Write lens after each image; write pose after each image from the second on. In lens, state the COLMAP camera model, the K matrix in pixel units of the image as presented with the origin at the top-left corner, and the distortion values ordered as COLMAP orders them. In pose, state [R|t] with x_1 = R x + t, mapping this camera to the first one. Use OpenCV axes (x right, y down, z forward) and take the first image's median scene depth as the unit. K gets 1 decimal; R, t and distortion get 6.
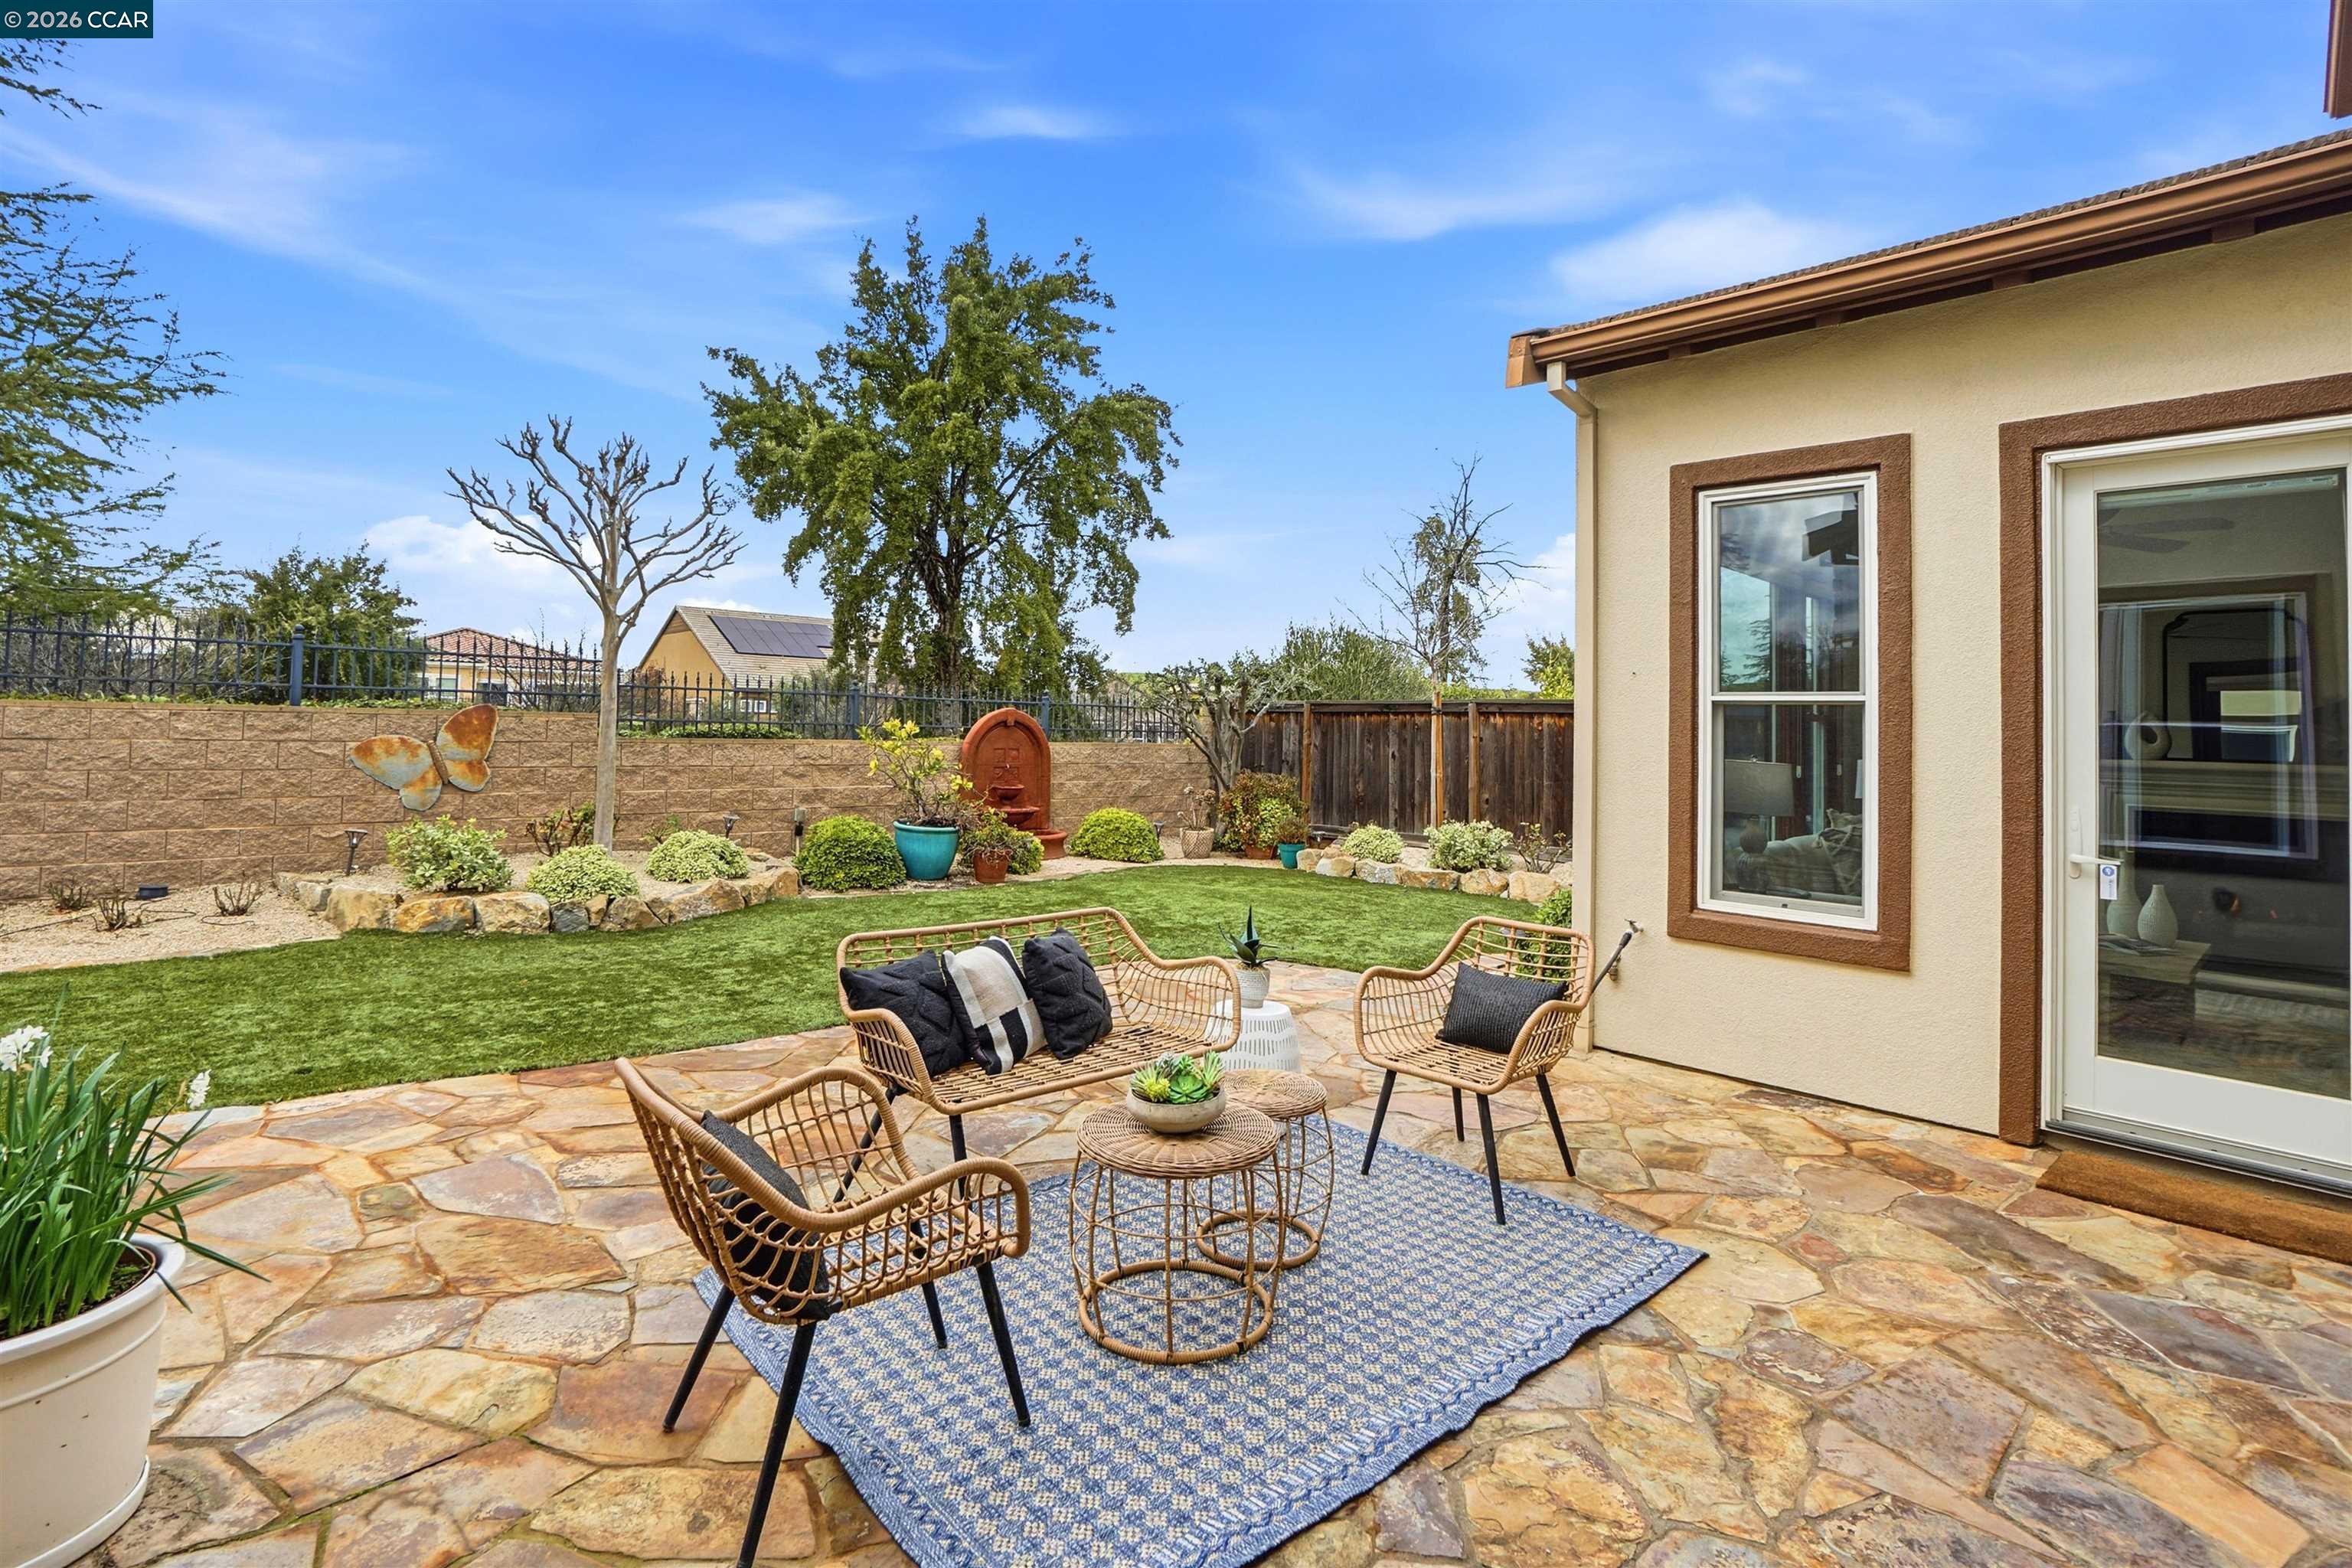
lens RADIAL K [[1144.8, 0, 1170.3], [0, 1144.8, 620.9], [0, 0, 1]] dist [0.001567, 0.000302]
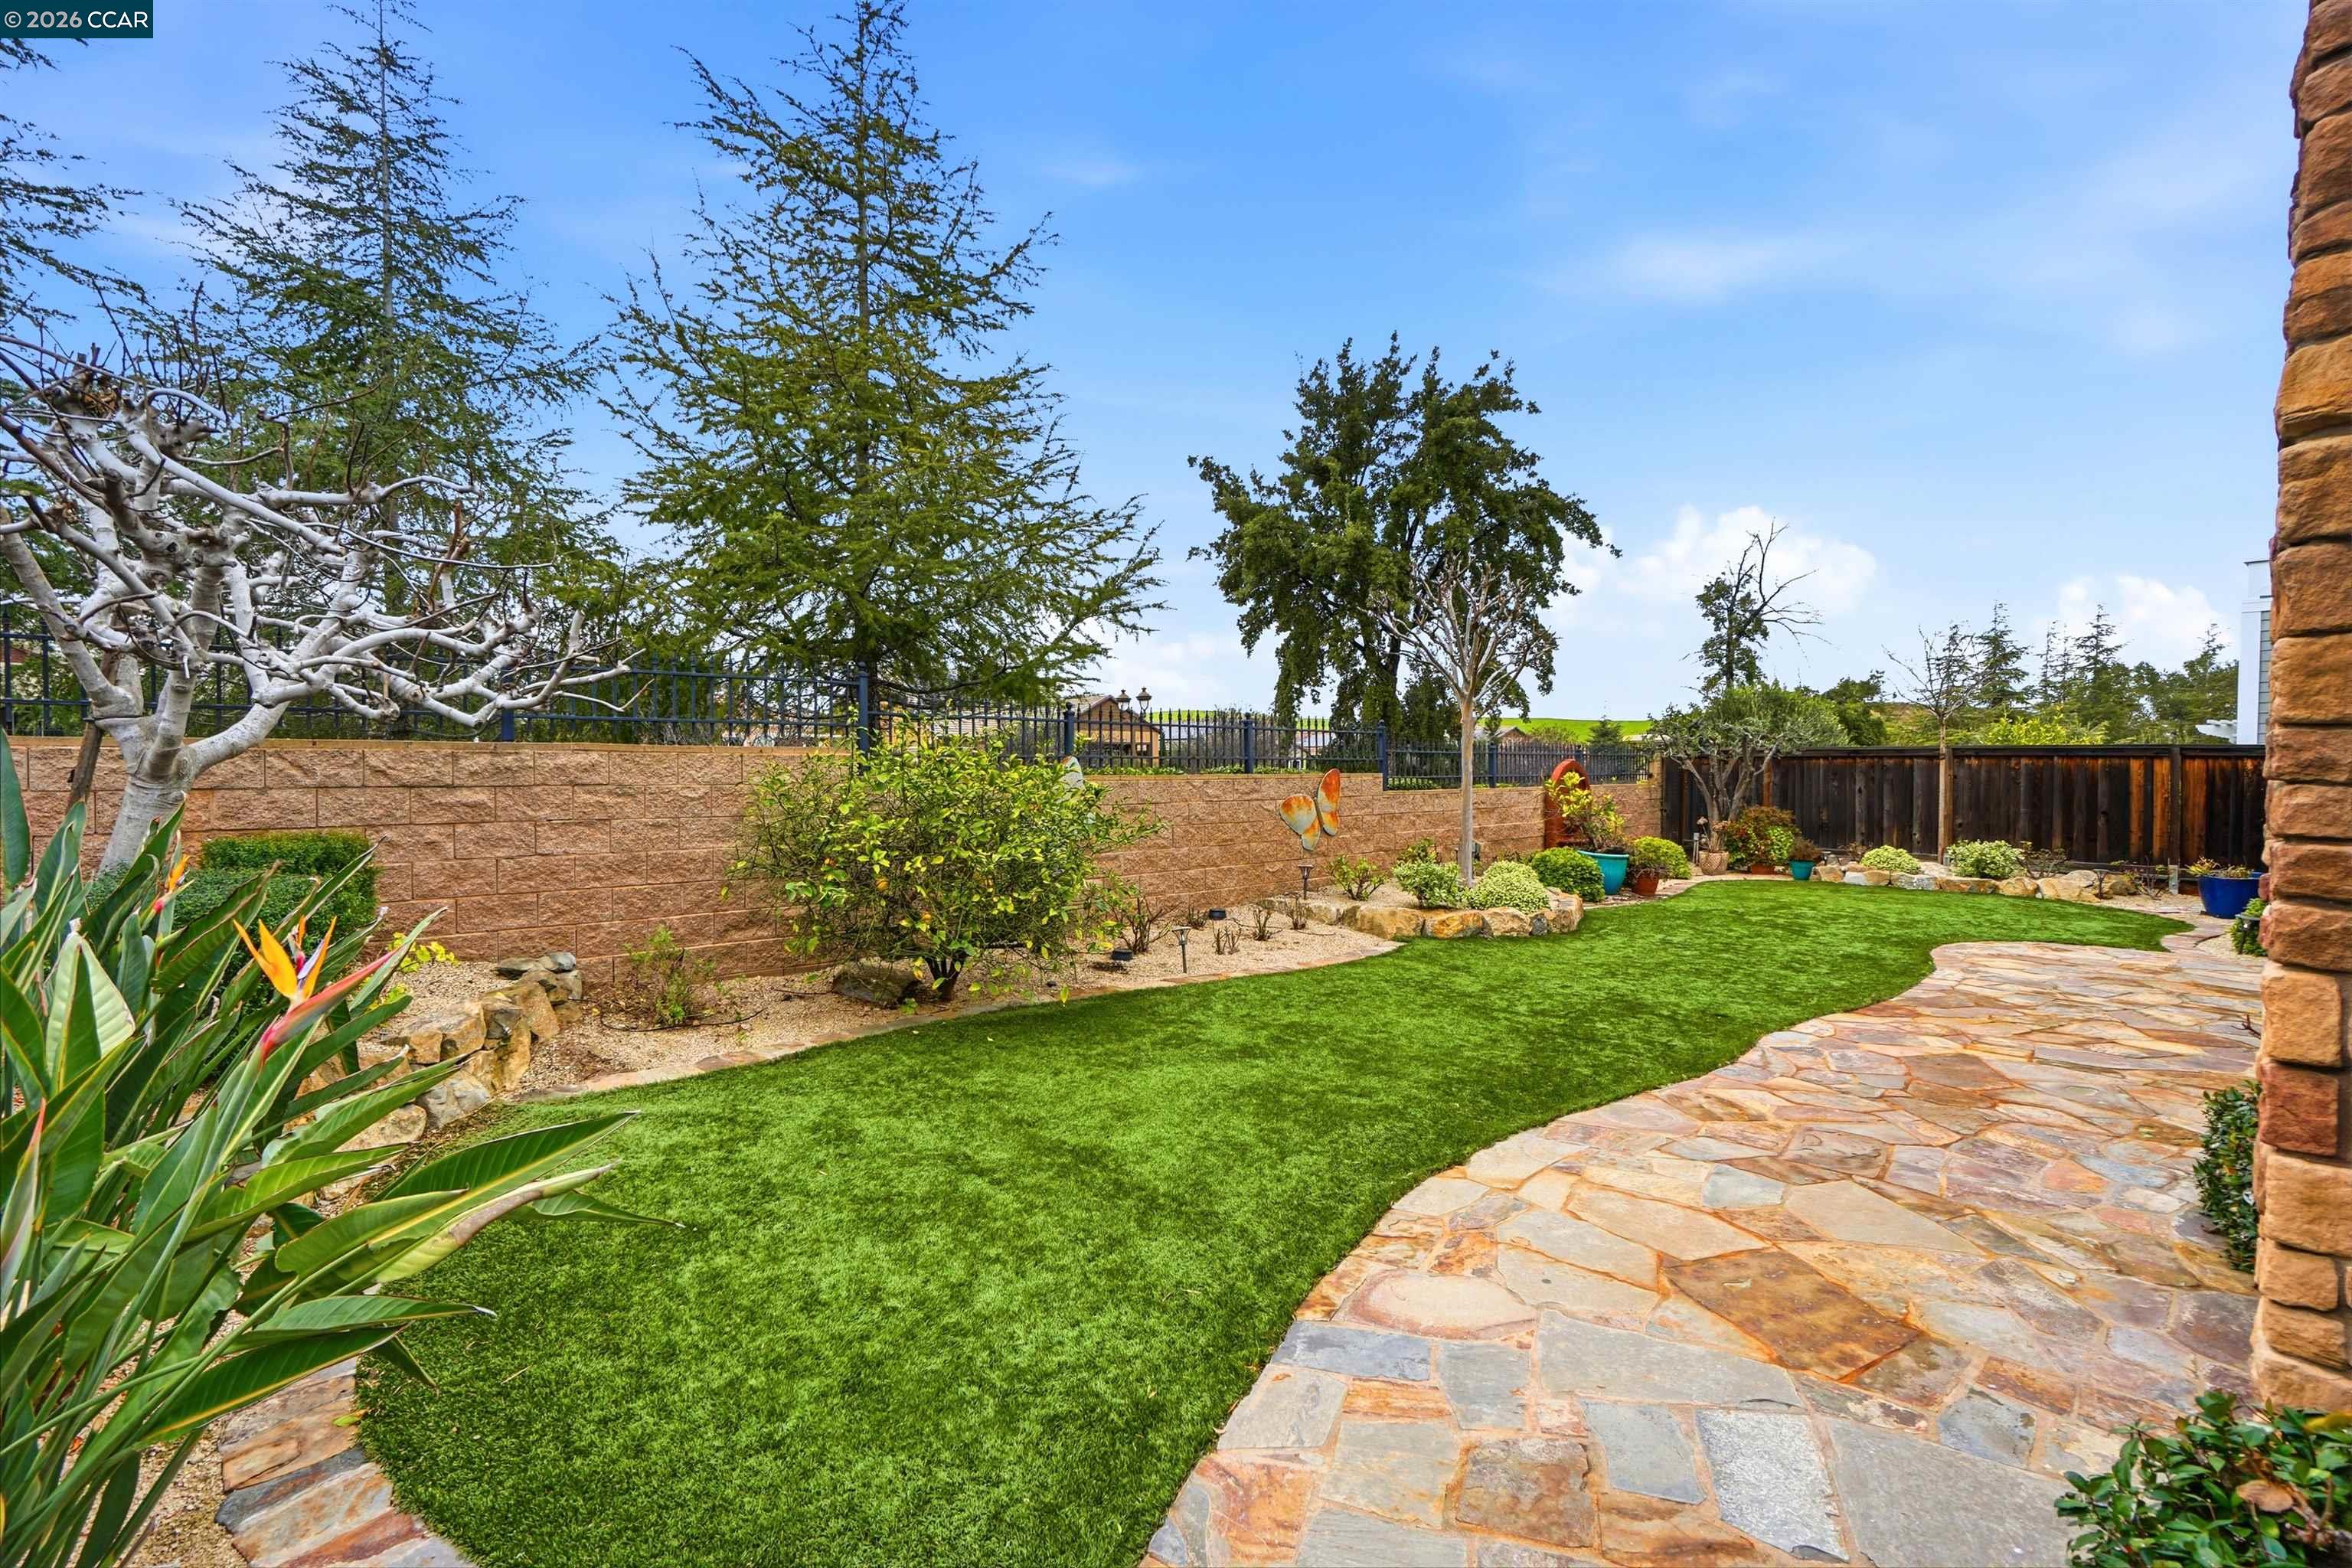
lens RADIAL K [[1070.8, 0, 1140.9], [0, 1070.8, 762.3], [0, 0, 1]] dist [-0.071261, 0.023420]
pose [[0.998979, -0.021359, -0.039805, -0.564597], [0.025062, 0.995163, 0.094991, -0.042441], [0.037584, -0.095891, 0.994682, -0.165259]]
